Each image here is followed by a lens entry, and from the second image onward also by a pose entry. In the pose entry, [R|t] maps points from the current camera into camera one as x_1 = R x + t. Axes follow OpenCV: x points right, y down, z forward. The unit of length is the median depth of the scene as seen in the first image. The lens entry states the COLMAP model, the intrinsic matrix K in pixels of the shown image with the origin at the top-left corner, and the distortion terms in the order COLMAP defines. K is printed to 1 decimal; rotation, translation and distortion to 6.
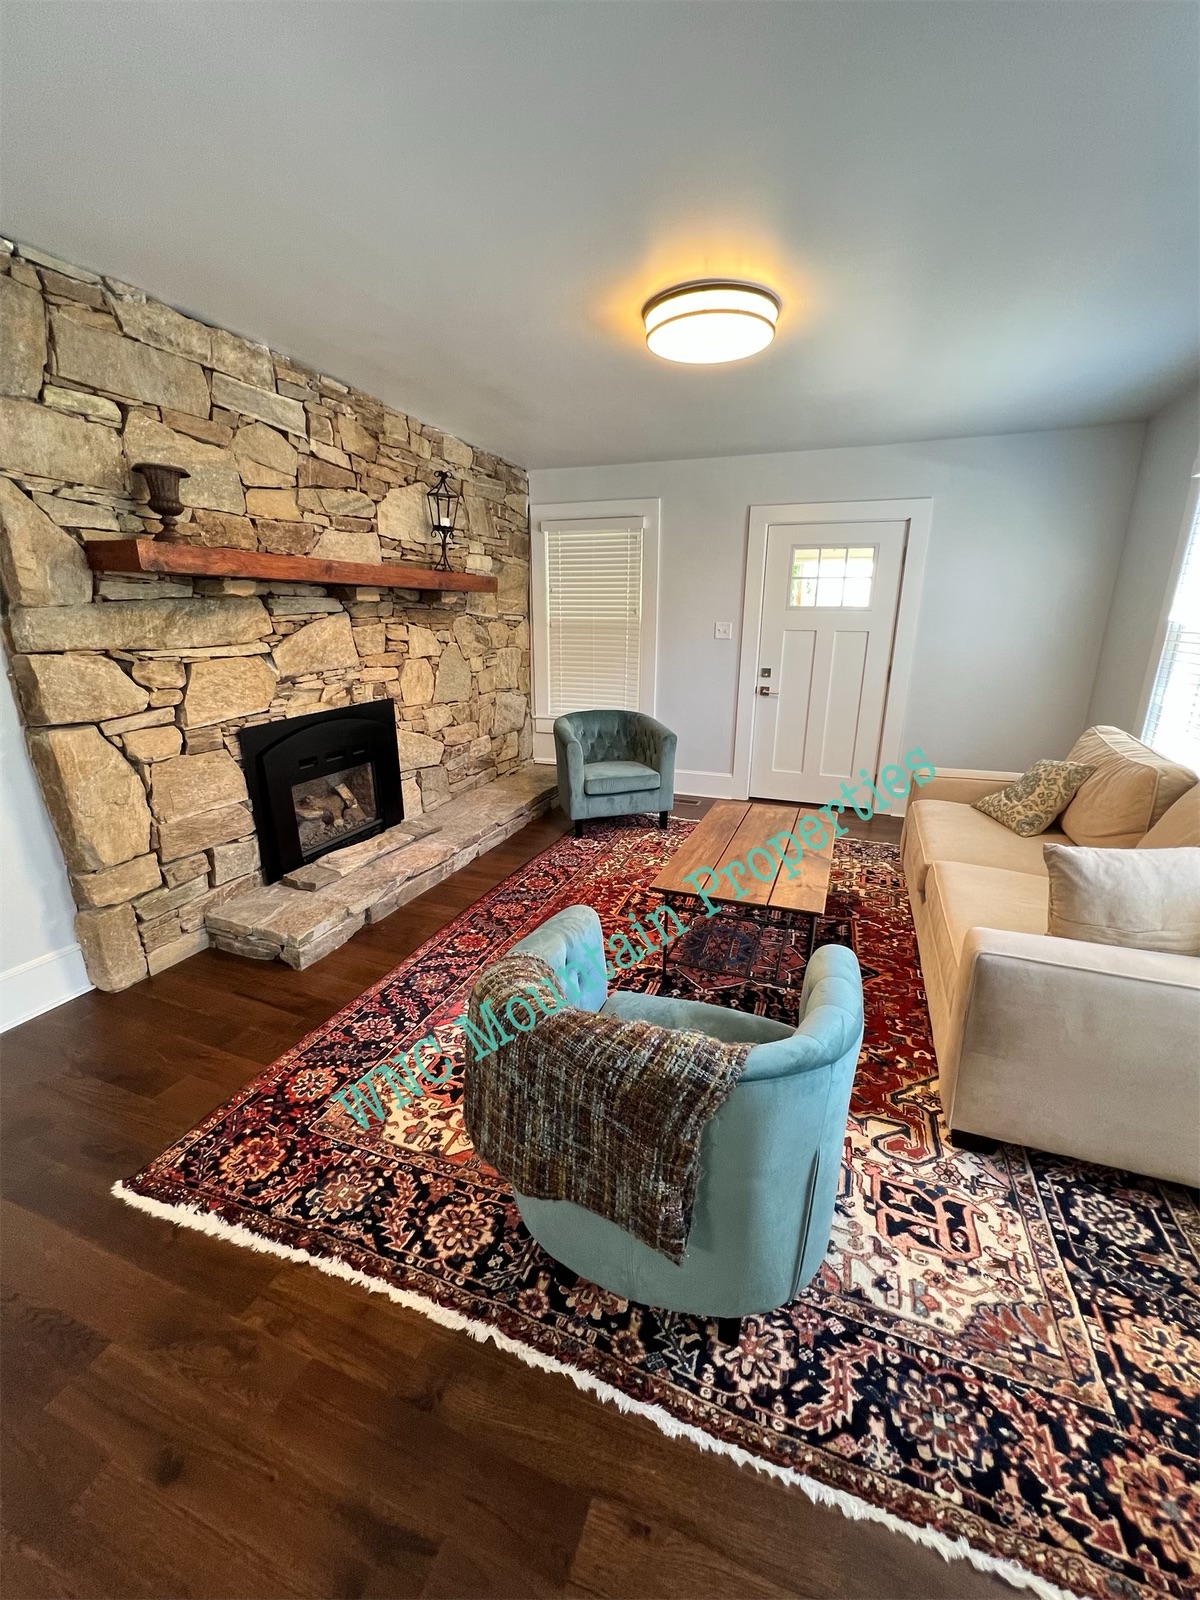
lens RADIAL K [[651.9, 0, 603.9], [0, 651.9, 799.4], [0, 0, 1]] dist [0.000395, 0.000857]
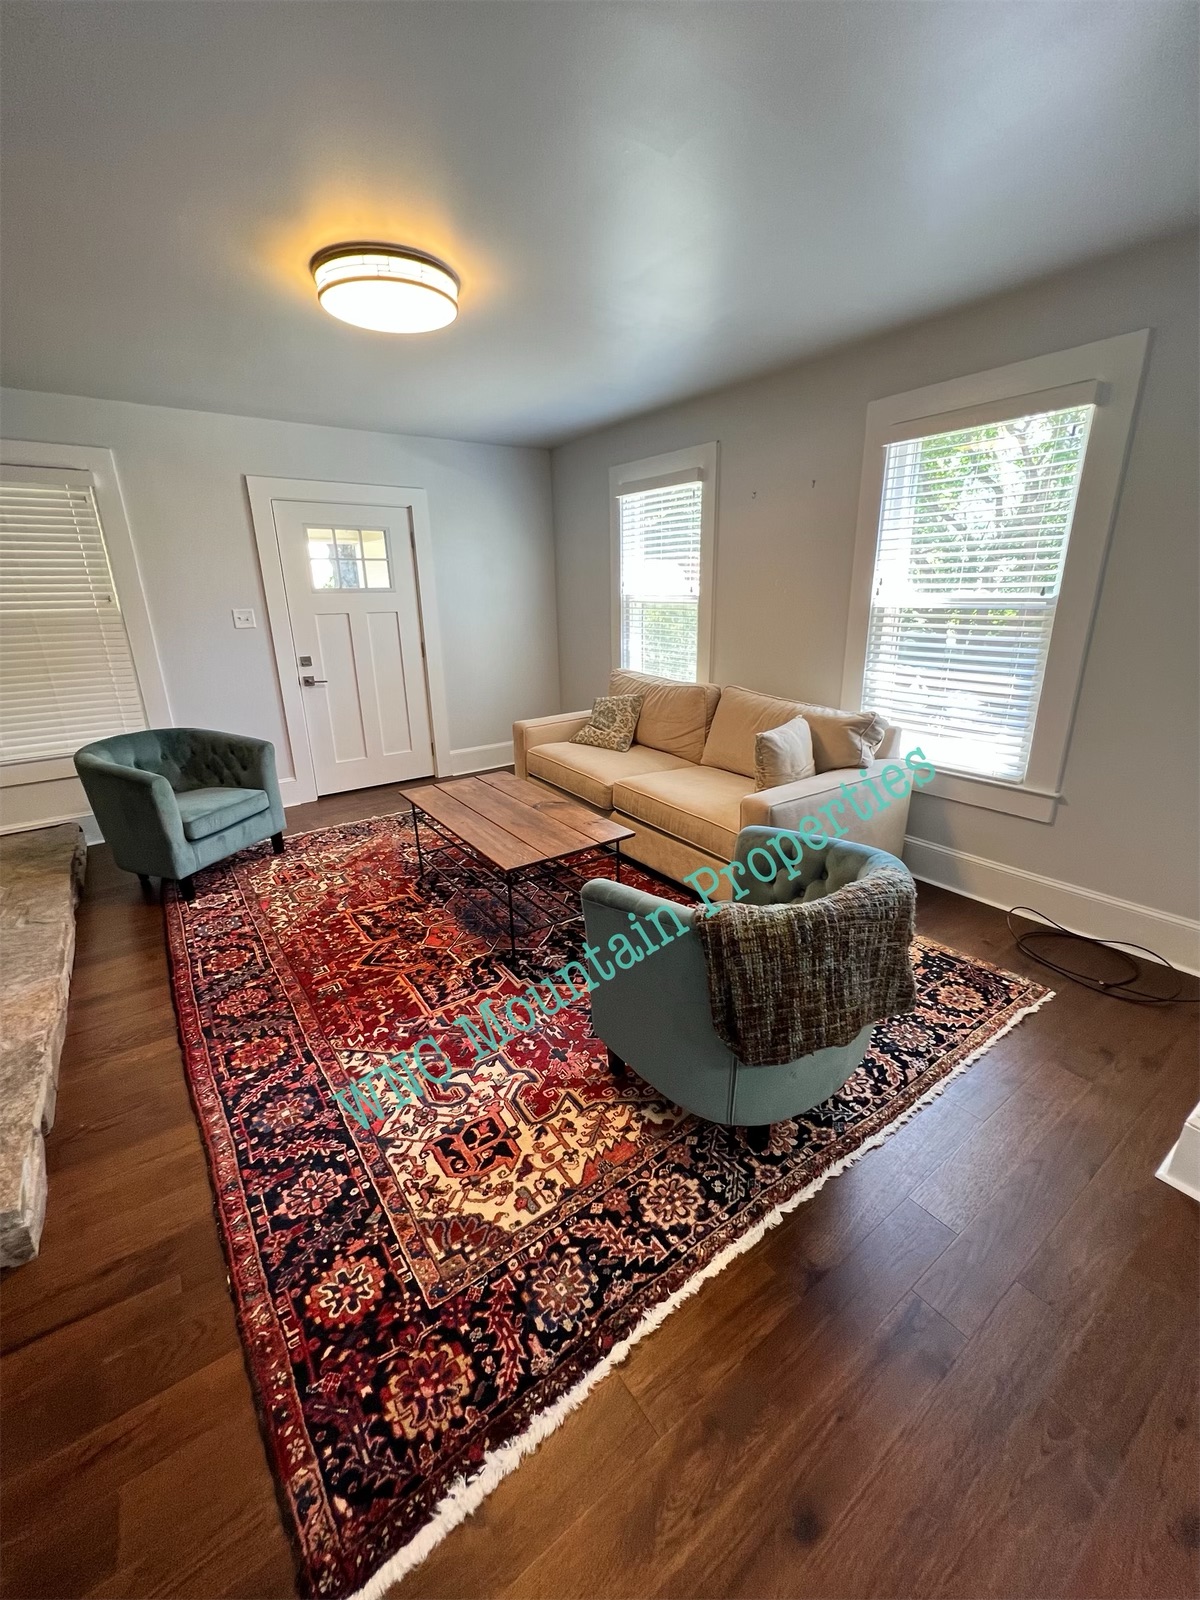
lens RADIAL K [[651.9, 0, 603.9], [0, 651.9, 799.4], [0, 0, 1]] dist [0.000395, 0.000857]
pose [[0.544932, -0.272200, 0.793068, -0.859614], [0.251003, 0.955422, 0.155455, -0.123727], [-0.800029, 0.114350, 0.588963, 0.378348]]
